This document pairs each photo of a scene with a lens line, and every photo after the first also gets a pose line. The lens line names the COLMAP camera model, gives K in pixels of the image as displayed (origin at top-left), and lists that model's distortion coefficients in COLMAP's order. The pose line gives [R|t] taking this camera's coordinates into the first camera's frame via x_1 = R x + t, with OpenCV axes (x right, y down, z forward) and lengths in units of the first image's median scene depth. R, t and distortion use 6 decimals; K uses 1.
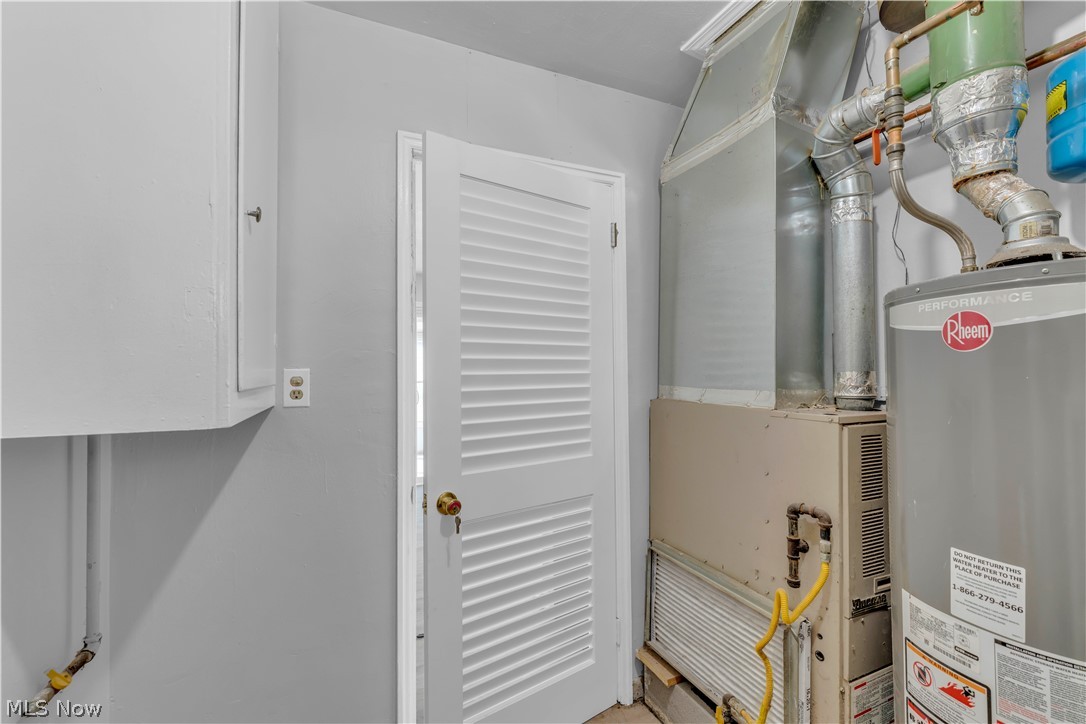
lens RADIAL K [[443.6, 0, 545.1], [0, 443.6, 364.9], [0, 0, 1]] dist [0.000622, -0.000120]
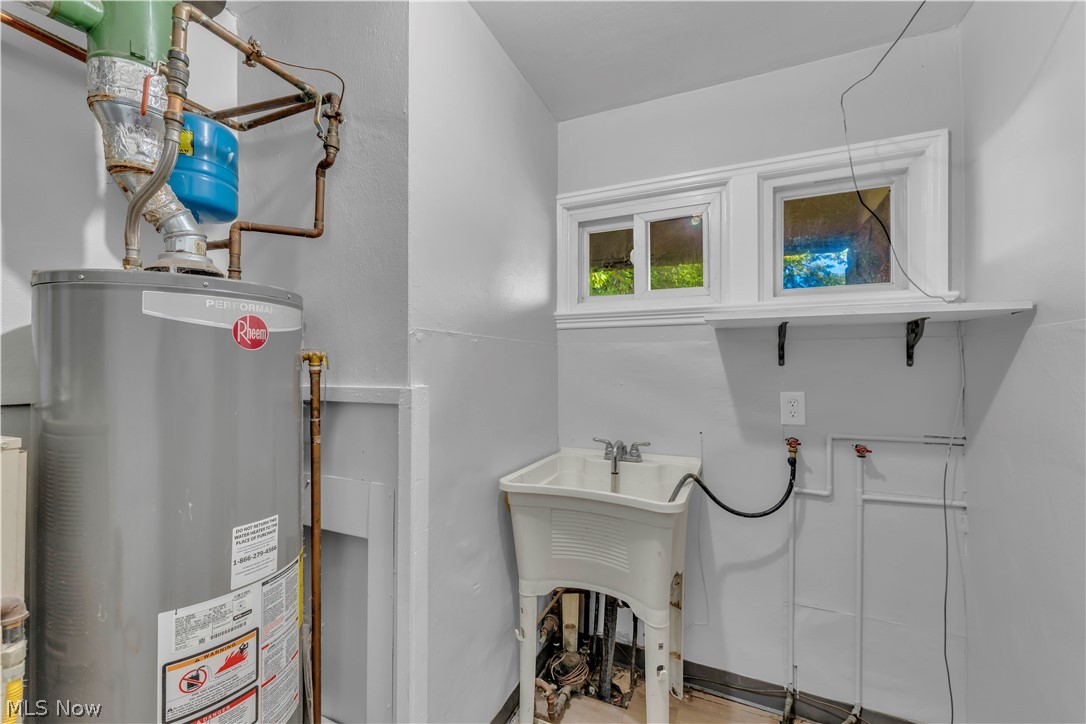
lens RADIAL K [[443.6, 0, 545.9], [0, 443.6, 365.0], [0, 0, 1]] dist [0.000622, -0.000120]
pose [[-0.639388, 0.013008, 0.768774, -0.427143], [-0.000839, 0.999844, -0.017615, 0.028499], [-0.768884, -0.011908, -0.639278, 1.127652]]
